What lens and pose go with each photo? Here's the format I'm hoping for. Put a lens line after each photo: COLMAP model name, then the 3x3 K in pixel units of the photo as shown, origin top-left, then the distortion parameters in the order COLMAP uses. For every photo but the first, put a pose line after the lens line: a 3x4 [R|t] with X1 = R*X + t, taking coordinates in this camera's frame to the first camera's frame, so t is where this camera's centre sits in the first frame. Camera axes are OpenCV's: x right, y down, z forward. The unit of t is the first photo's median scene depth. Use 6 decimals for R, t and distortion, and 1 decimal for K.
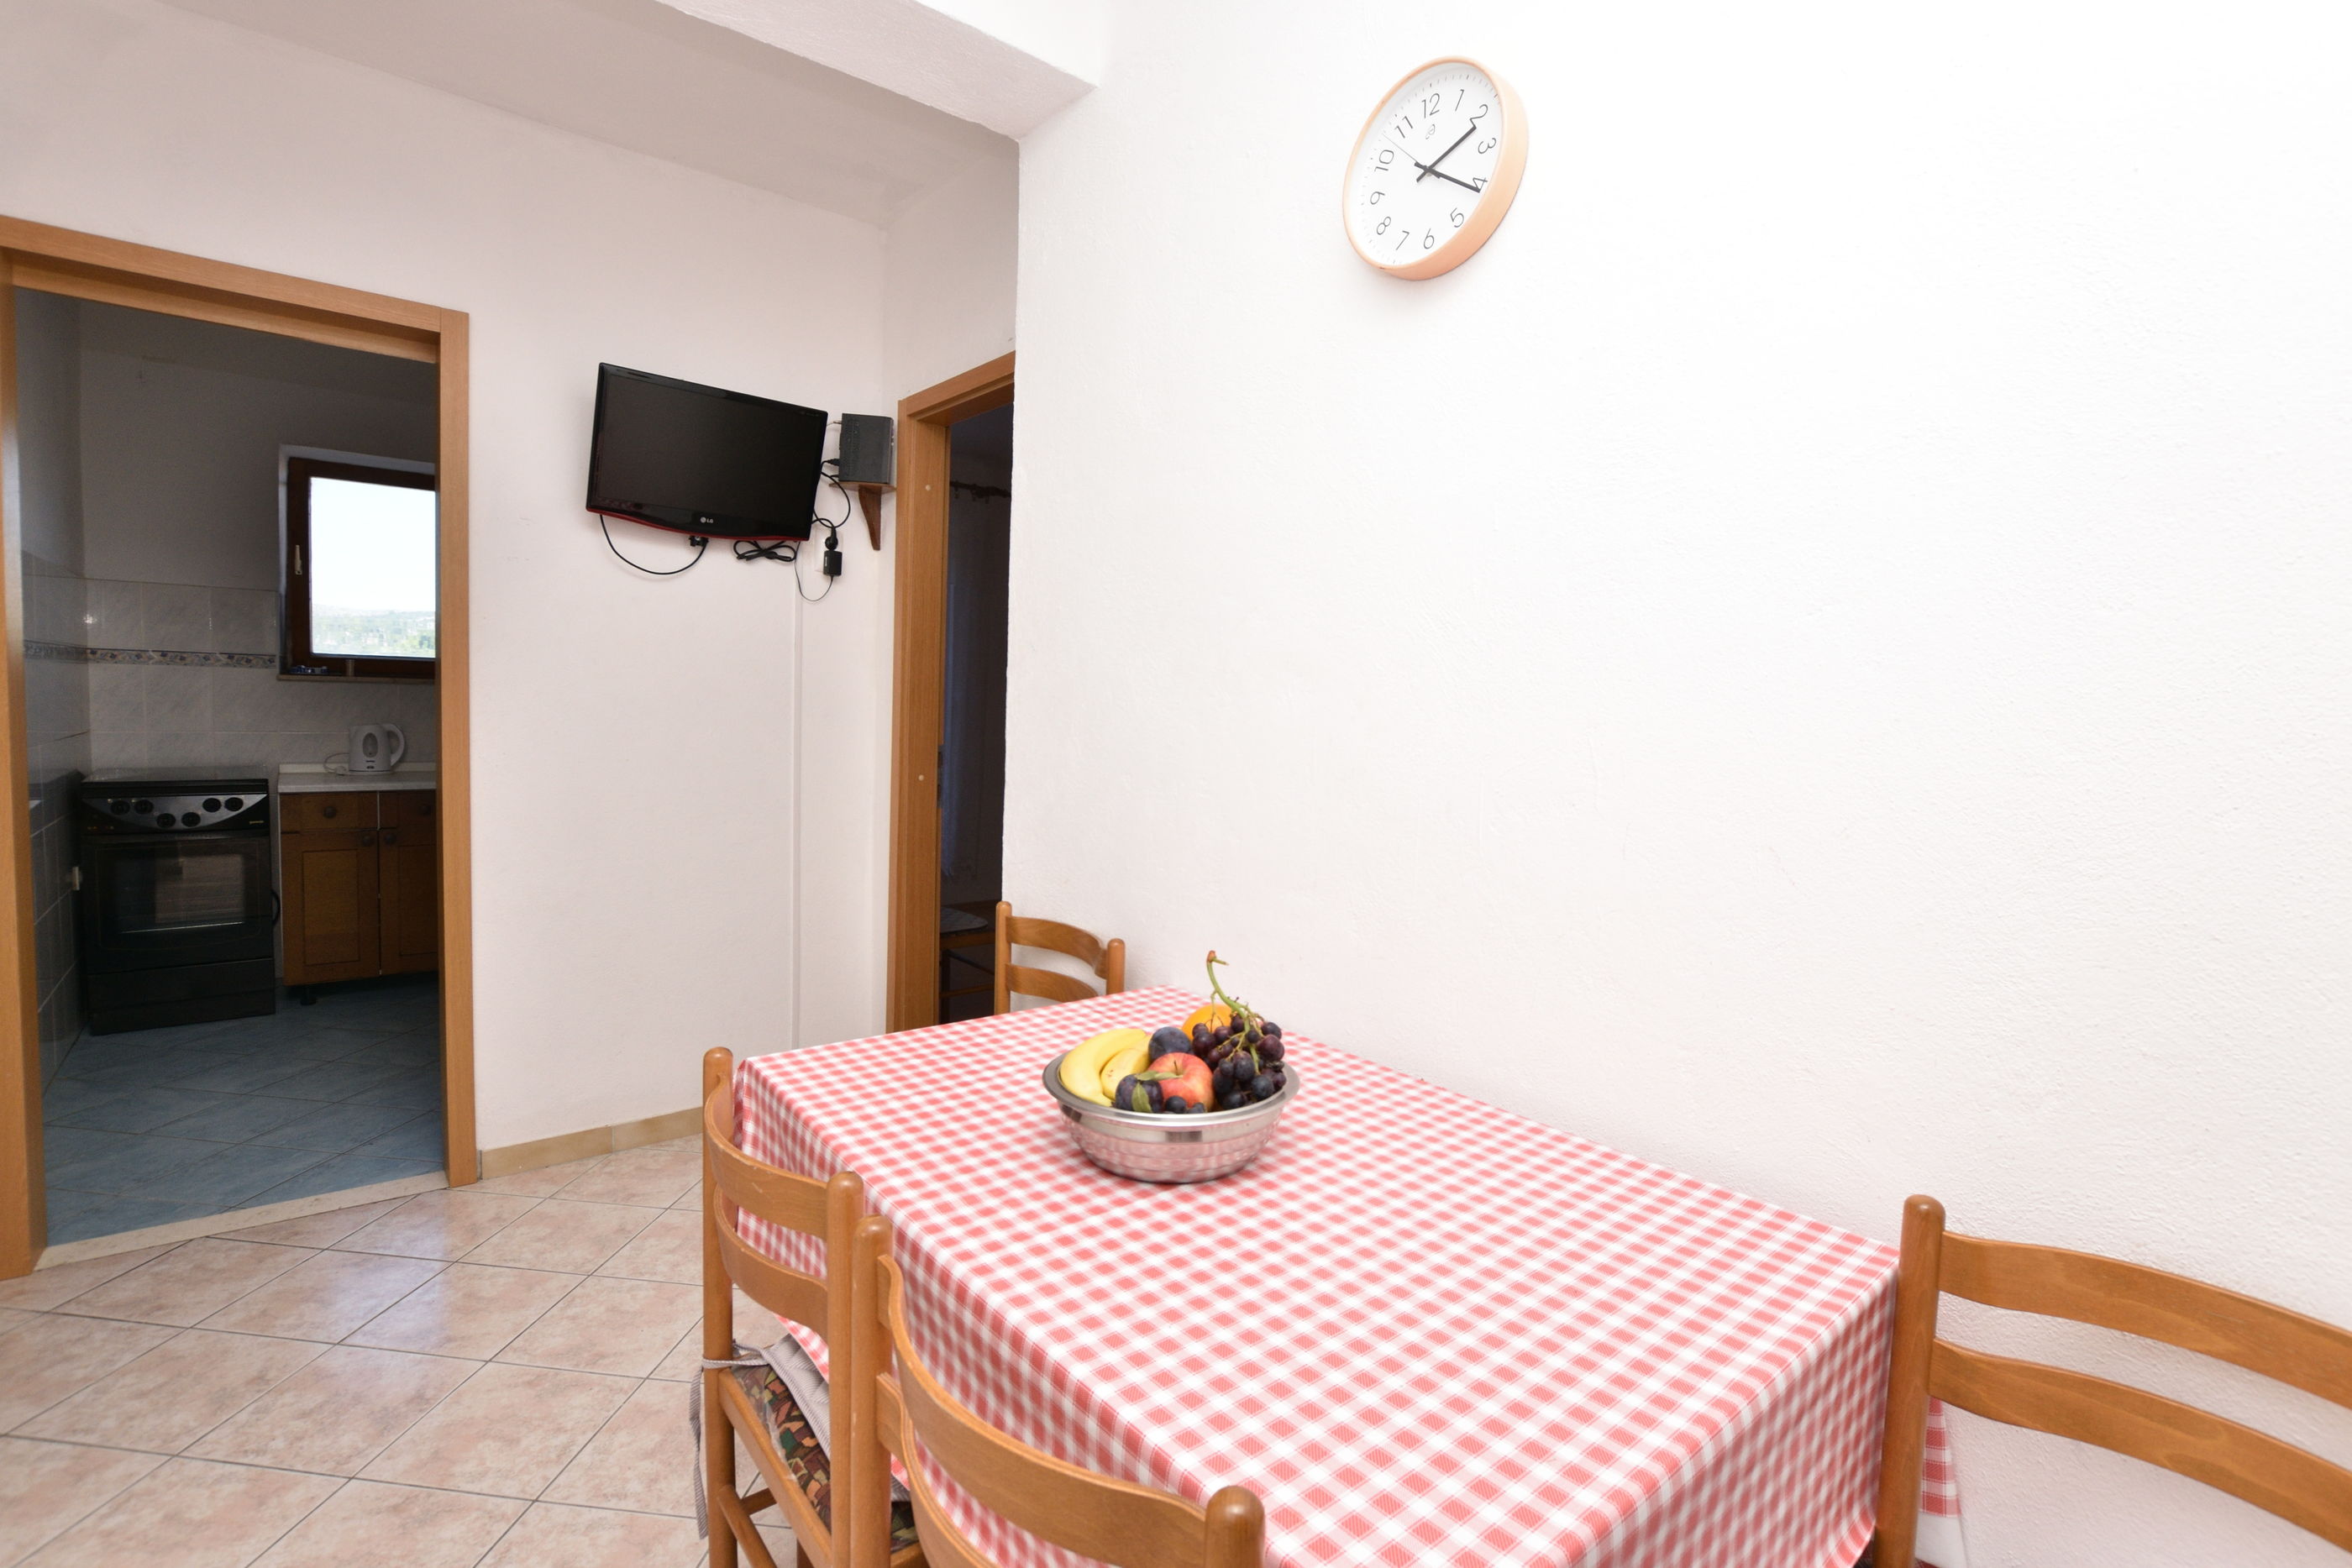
lens RADIAL K [[1084.2, 0, 1173.1], [0, 1084.2, 779.7], [0, 0, 1]] dist [-0.026424, 0.002117]
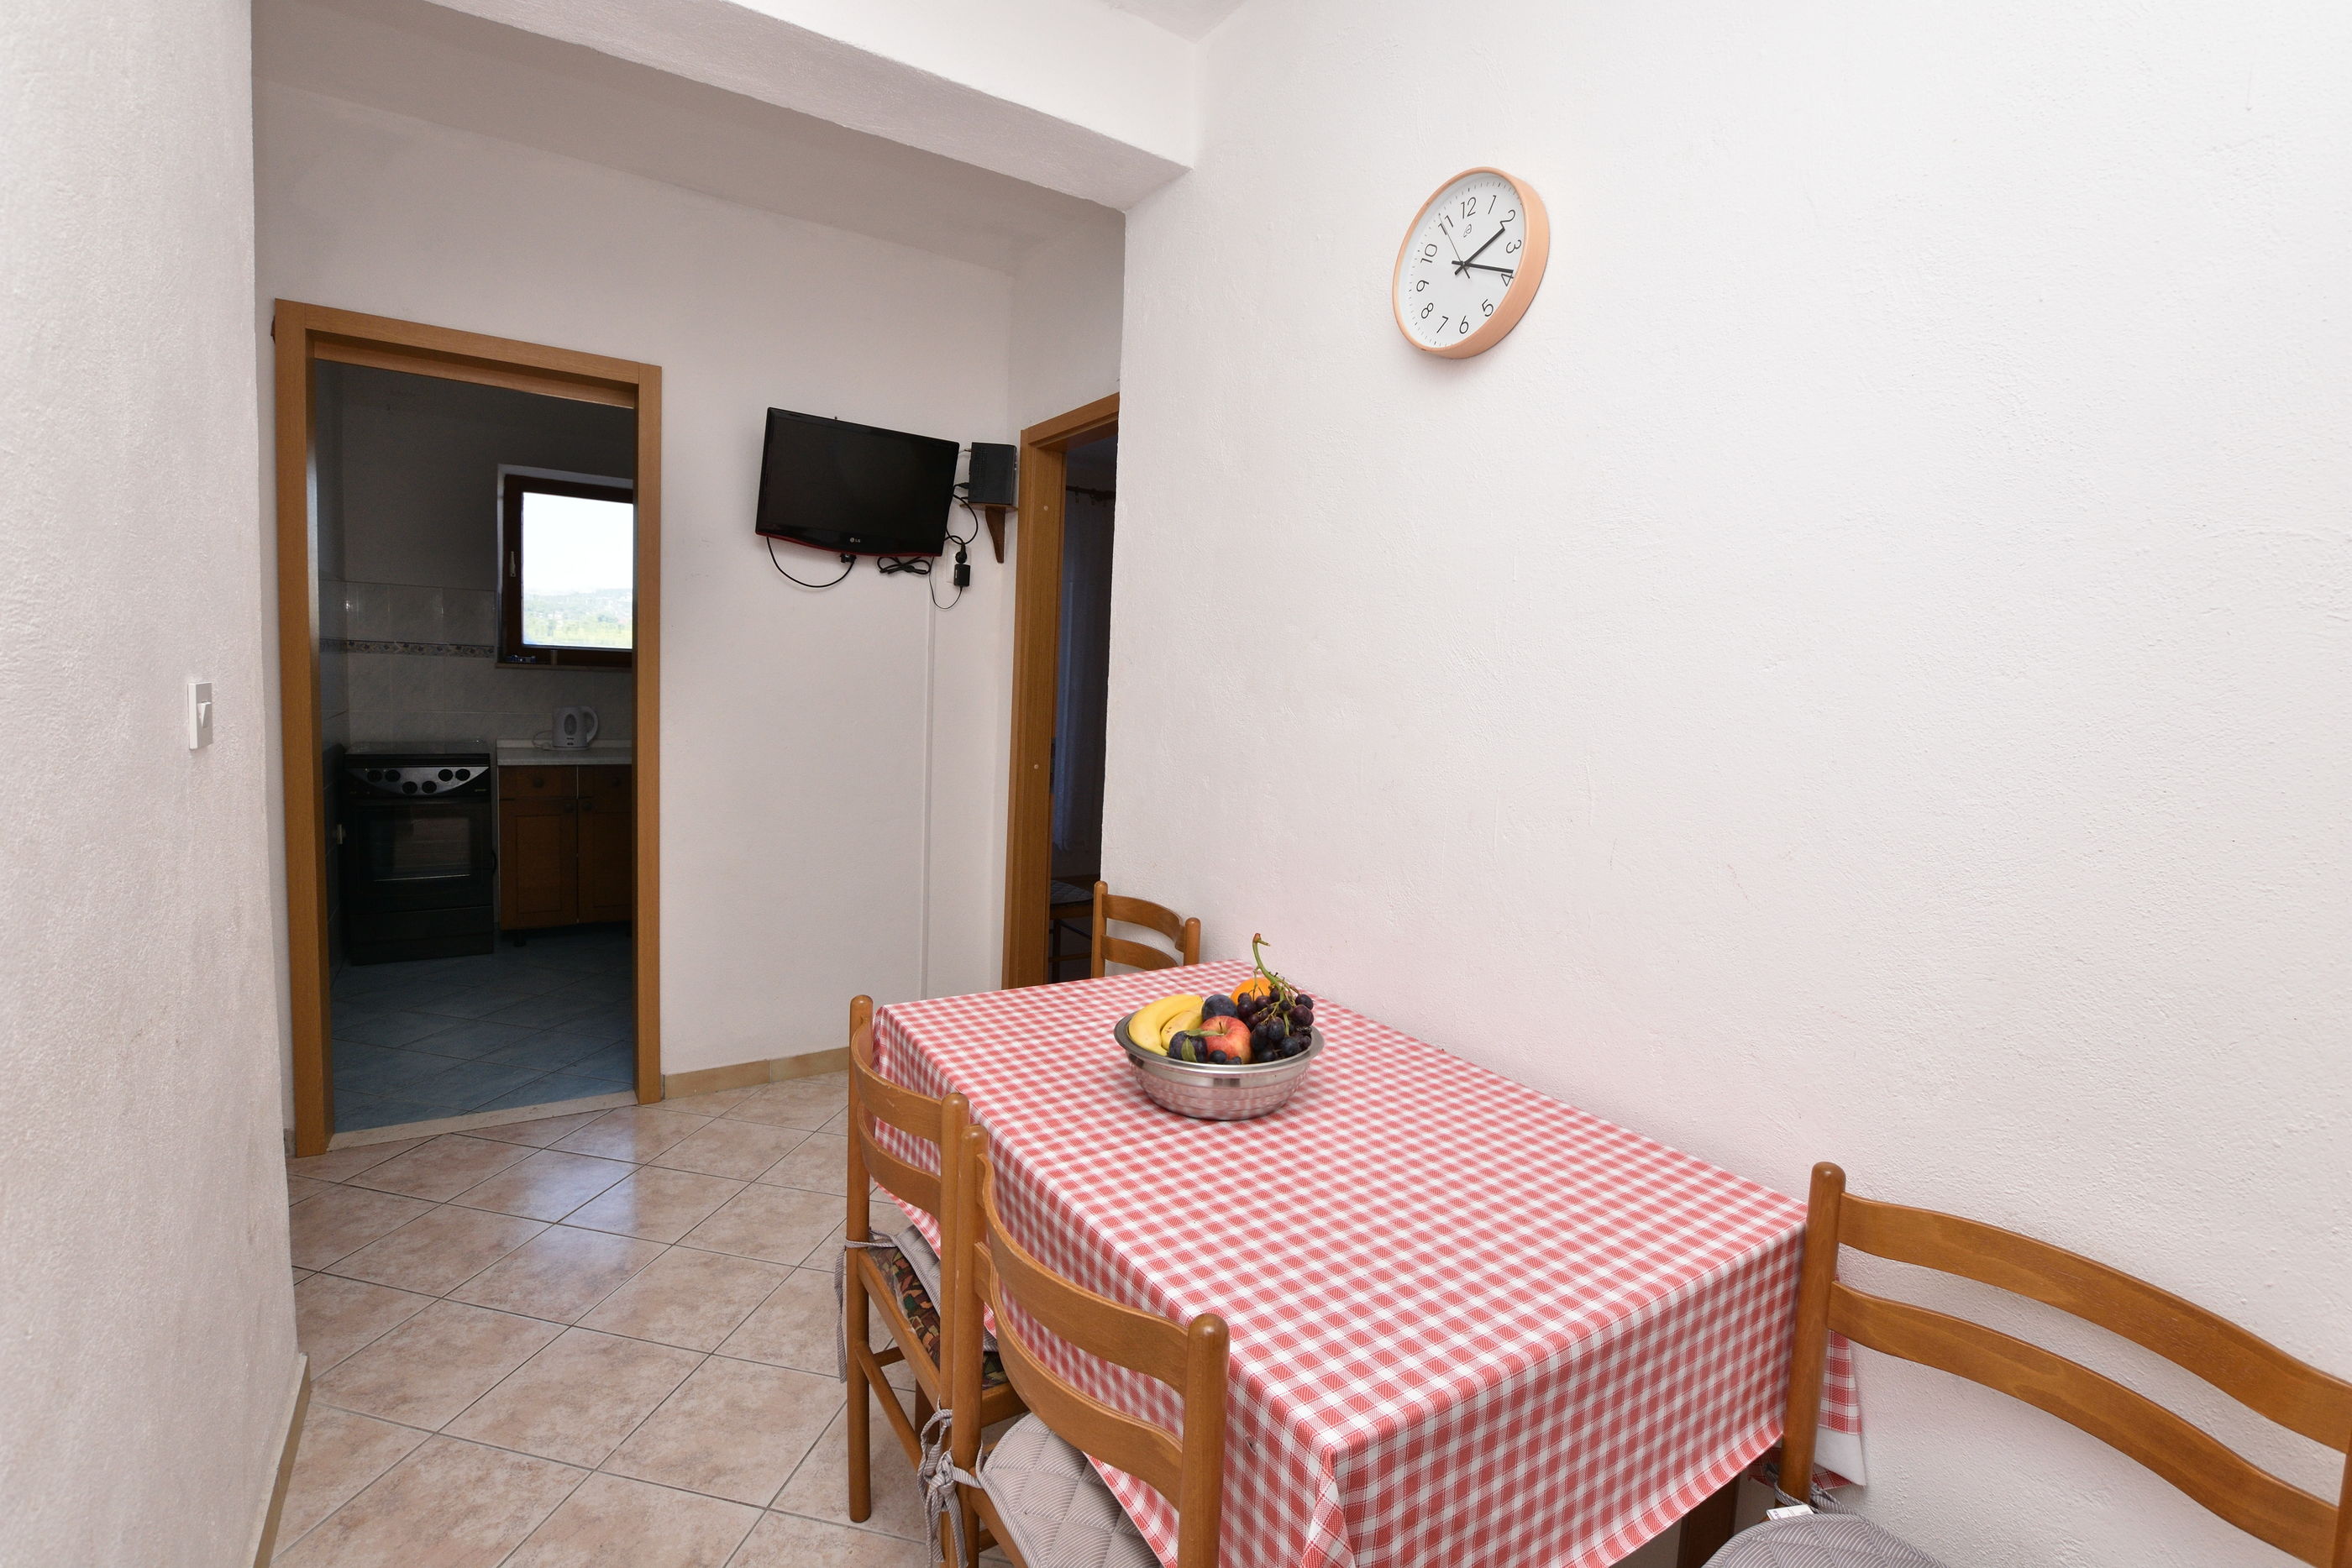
lens RADIAL K [[1049.0, 0, 1173.7], [0, 1049.0, 782.1], [0, 0, 1]] dist [-0.022887, 0.001430]
pose [[0.994013, 0.022805, -0.106853, 0.045644], [-0.020242, 0.999482, 0.025010, -0.026962], [0.107368, -0.022697, 0.993960, -0.118686]]
